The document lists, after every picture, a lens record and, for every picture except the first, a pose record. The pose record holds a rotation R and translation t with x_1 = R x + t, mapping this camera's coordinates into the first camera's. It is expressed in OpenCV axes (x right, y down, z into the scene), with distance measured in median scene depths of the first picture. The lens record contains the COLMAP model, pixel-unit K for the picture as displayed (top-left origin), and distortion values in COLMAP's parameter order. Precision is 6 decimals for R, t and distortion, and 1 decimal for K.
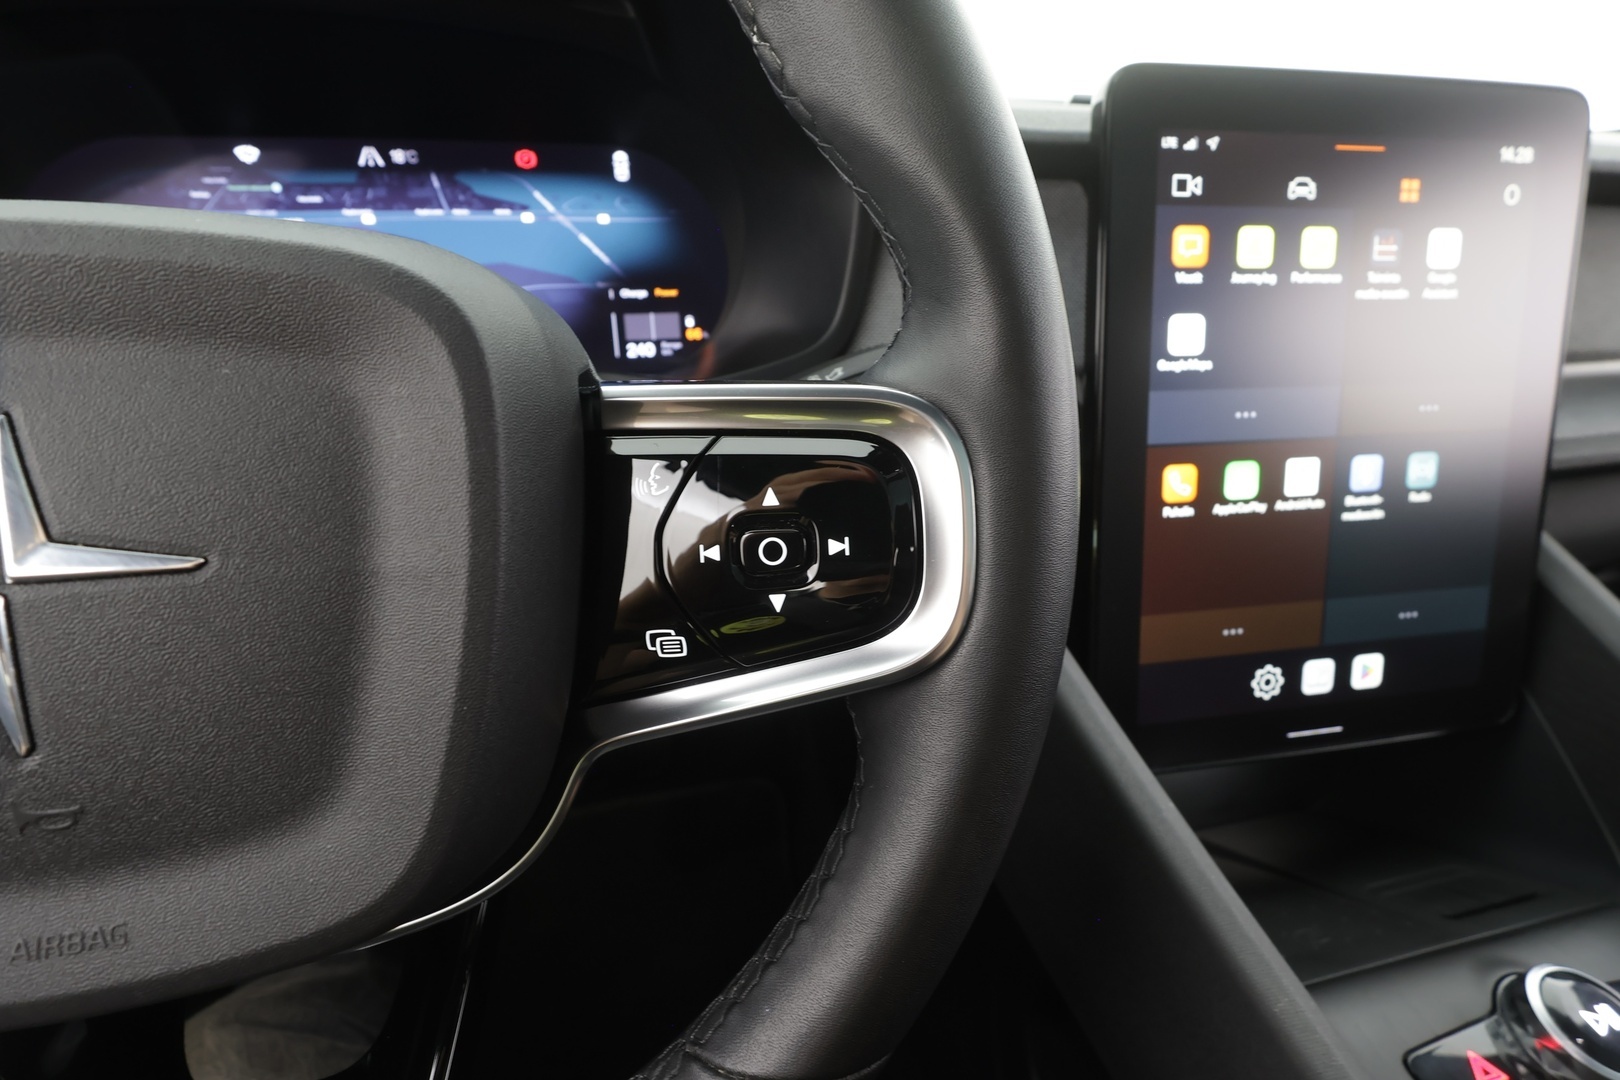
lens RADIAL K [[740.8, 0, 810.0], [0, 740.8, 540.0], [0, 0, 1]] dist [-0.000026, 0.001157]
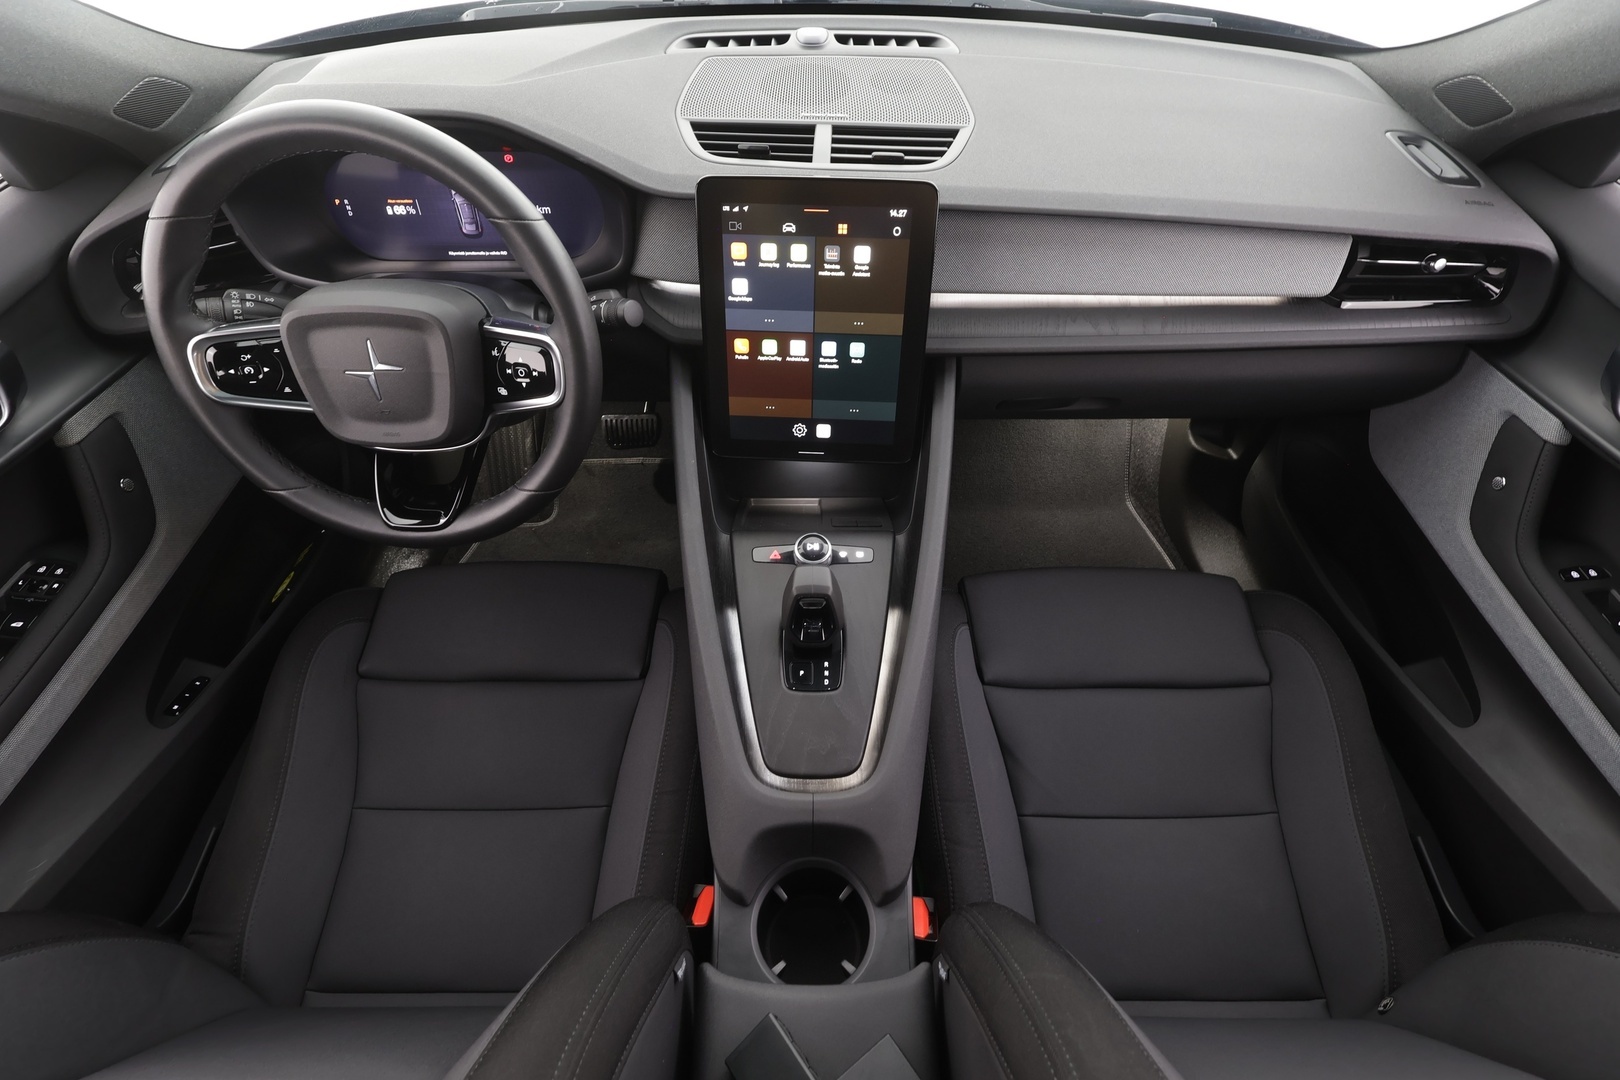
lens RADIAL K [[740.8, 0, 810.0], [0, 740.8, 540.0], [0, 0, 1]] dist [-0.000026, 0.001157]
pose [[0.972335, 0.162716, -0.167596, 1.252527], [-0.088792, 0.921079, 0.379116, -0.443547], [0.216058, -0.353747, 0.910045, -1.467438]]
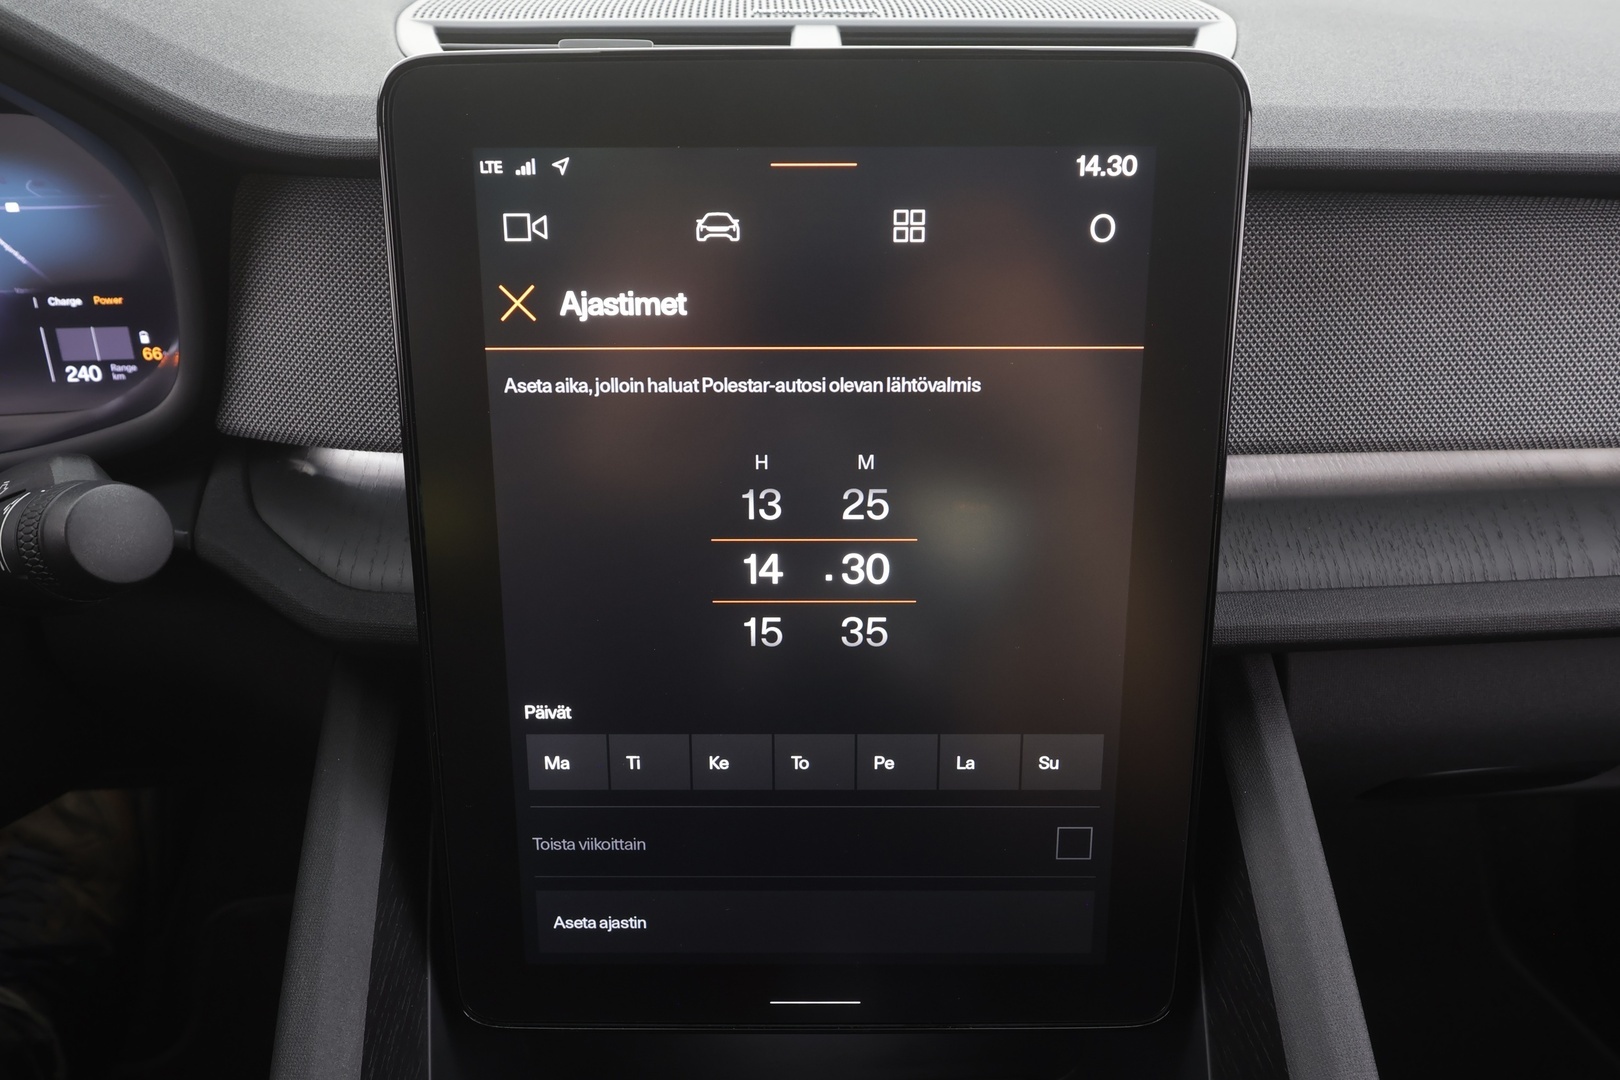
lens RADIAL K [[1079.0, 0, 810.0], [0, 1079.0, 540.0], [0, 0, 1]] dist [0.004235, 0.002139]
pose [[0.982158, 0.067439, -0.175551, 0.905287], [-0.059063, 0.996872, 0.052510, -0.240933], [0.178543, -0.041204, 0.983069, 0.044660]]
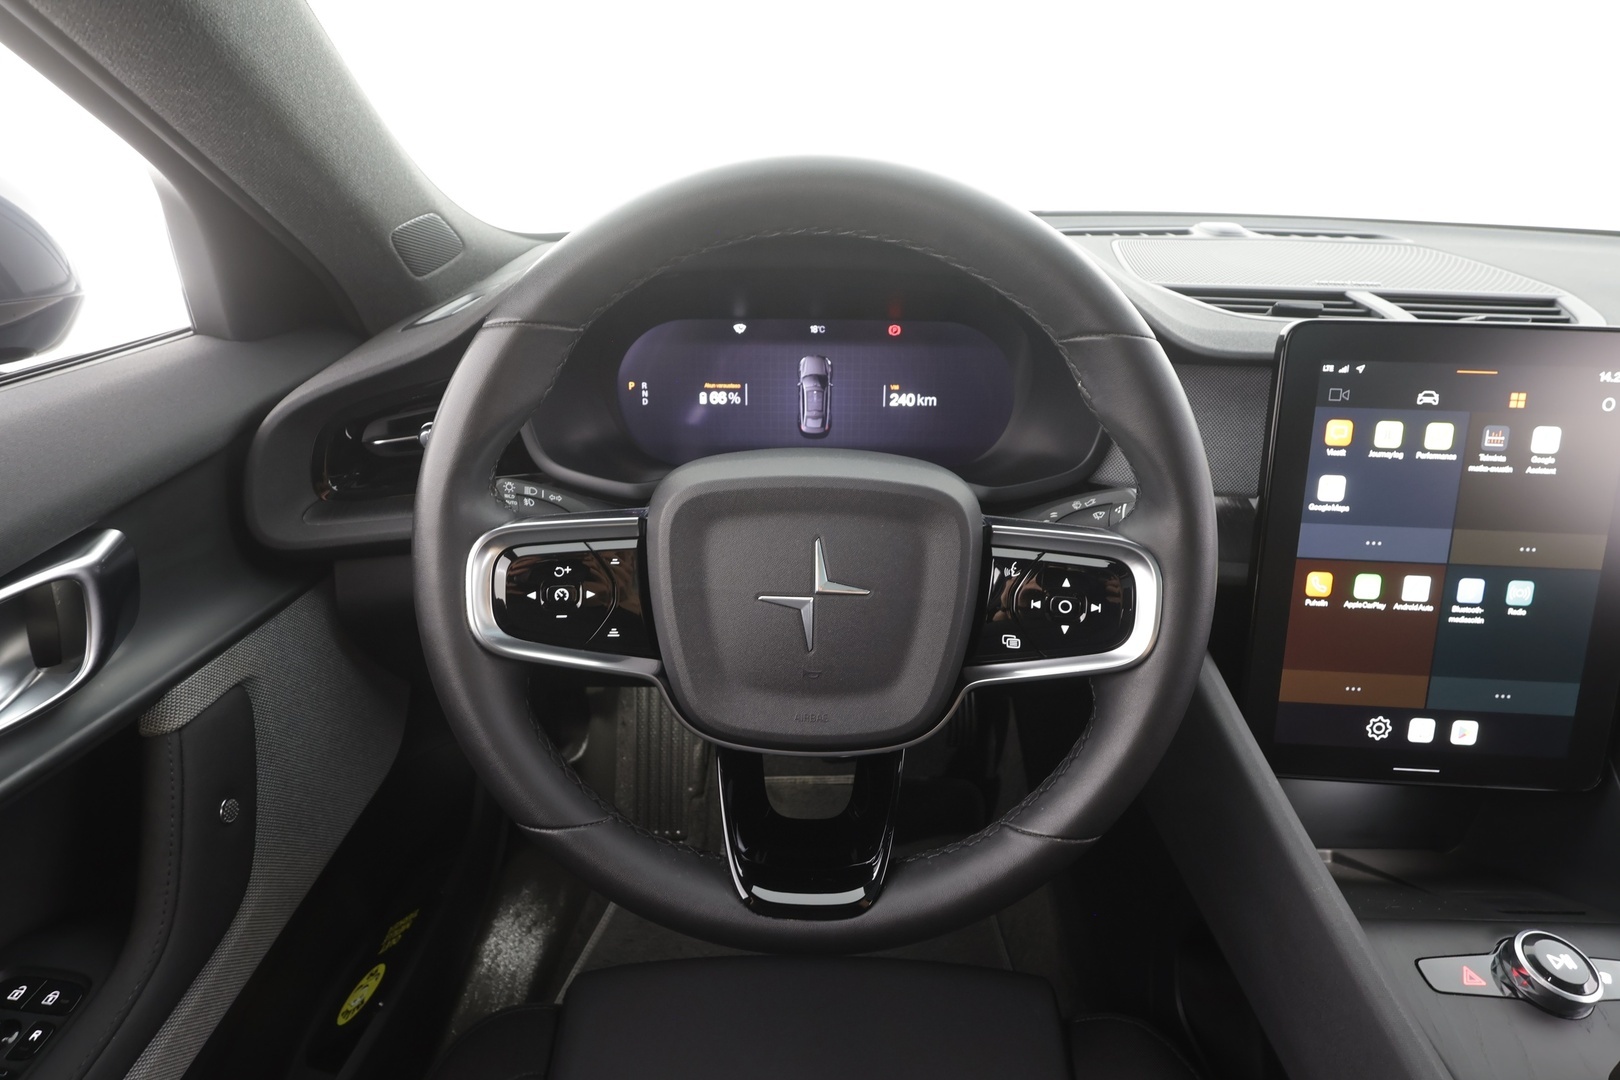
lens RADIAL K [[813.6, 0, 809.3], [0, 813.6, 547.3], [0, 0, 1]] dist [0.002203, 0.001221]
pose [[0.970122, 0.101934, -0.220164, -0.147697], [-0.104058, 0.994569, 0.001958, -0.046991], [0.219168, 0.021010, 0.975461, -0.839272]]
